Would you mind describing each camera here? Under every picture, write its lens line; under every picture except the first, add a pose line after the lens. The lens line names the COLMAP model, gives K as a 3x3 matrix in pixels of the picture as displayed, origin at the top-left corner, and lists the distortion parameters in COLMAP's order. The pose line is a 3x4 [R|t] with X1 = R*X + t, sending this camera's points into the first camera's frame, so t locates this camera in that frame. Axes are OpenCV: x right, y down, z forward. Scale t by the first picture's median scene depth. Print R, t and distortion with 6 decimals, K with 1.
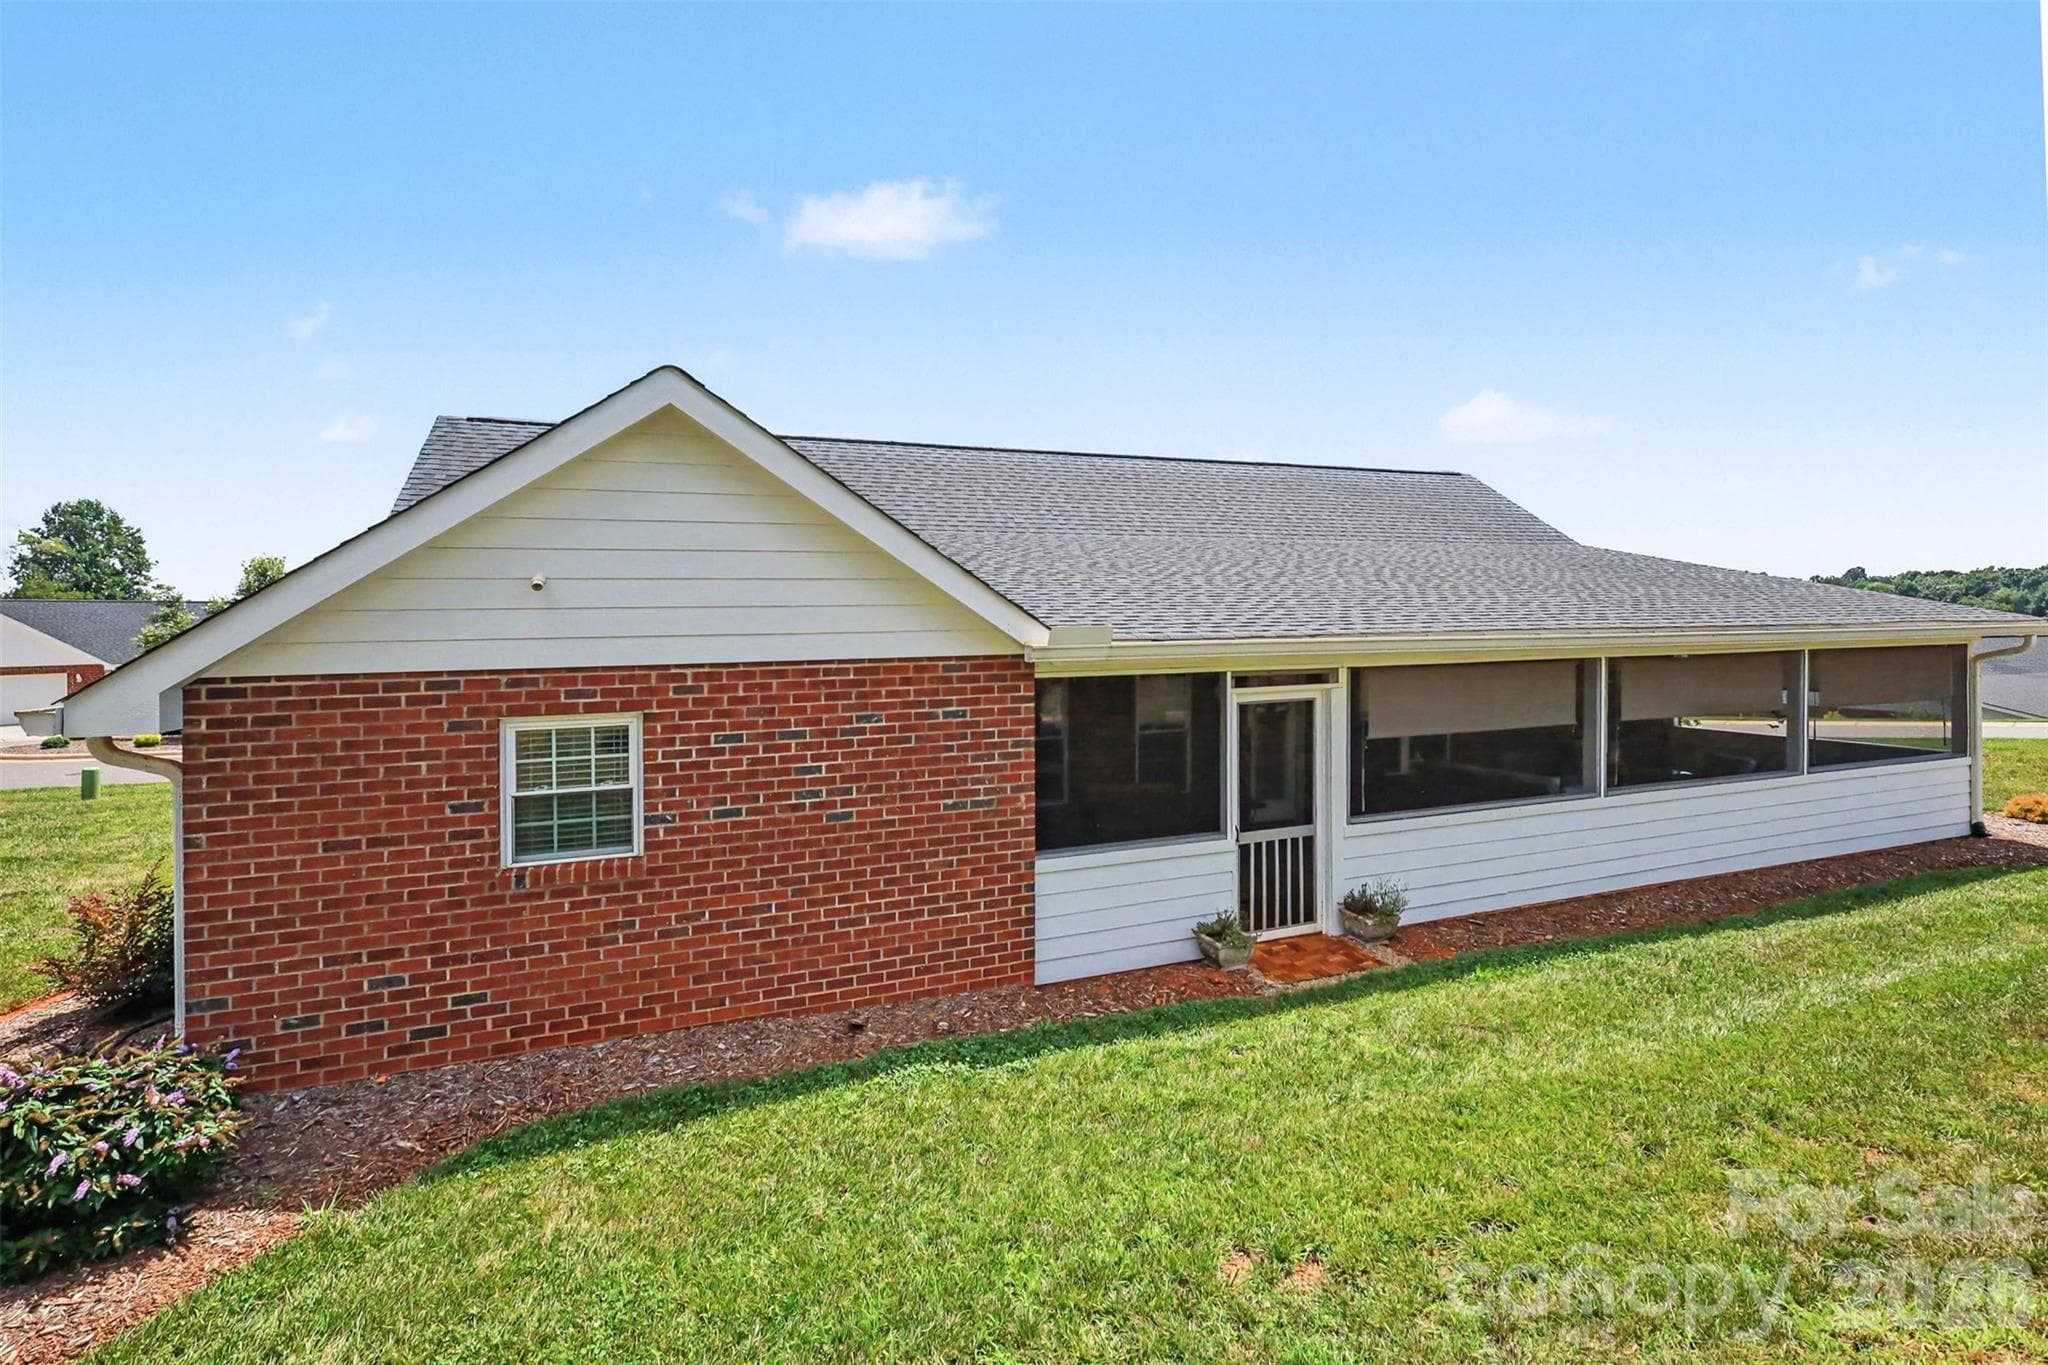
lens RADIAL K [[975.8, 0, 1009.8], [0, 975.8, 627.9], [0, 0, 1]] dist [0.000227, -0.001076]
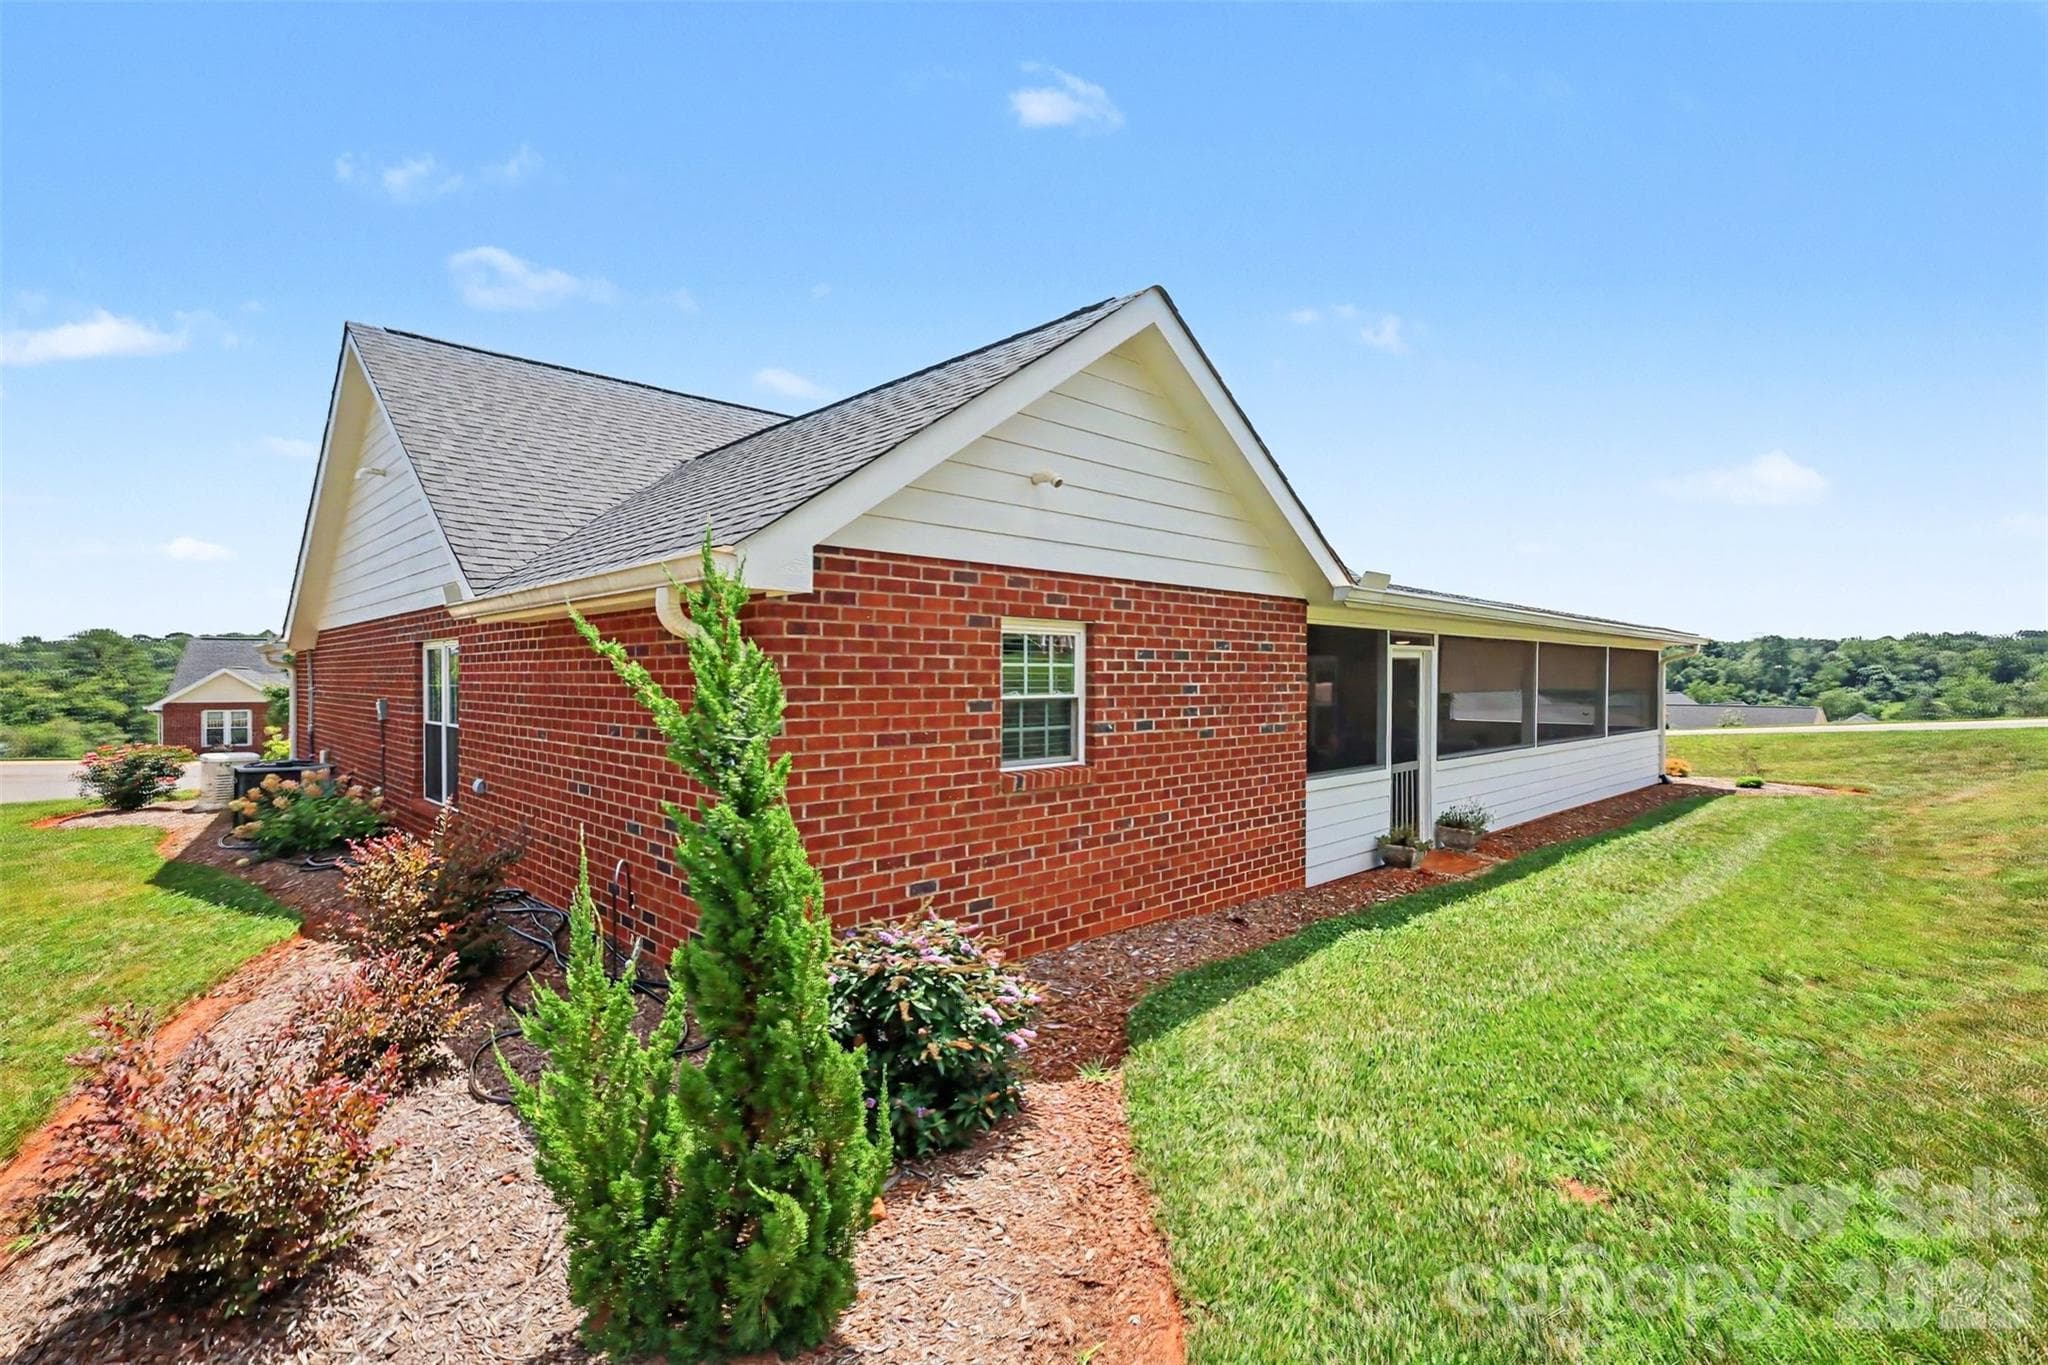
lens RADIAL K [[975.8, 0, 1030.1], [0, 975.8, 680.4], [0, 0, 1]] dist [0.000227, -0.001076]
pose [[0.915980, 0.016341, 0.400892, -0.778239], [-0.015419, 0.999866, -0.005525, 0.141548], [-0.400928, -0.001121, 0.916109, 0.086066]]
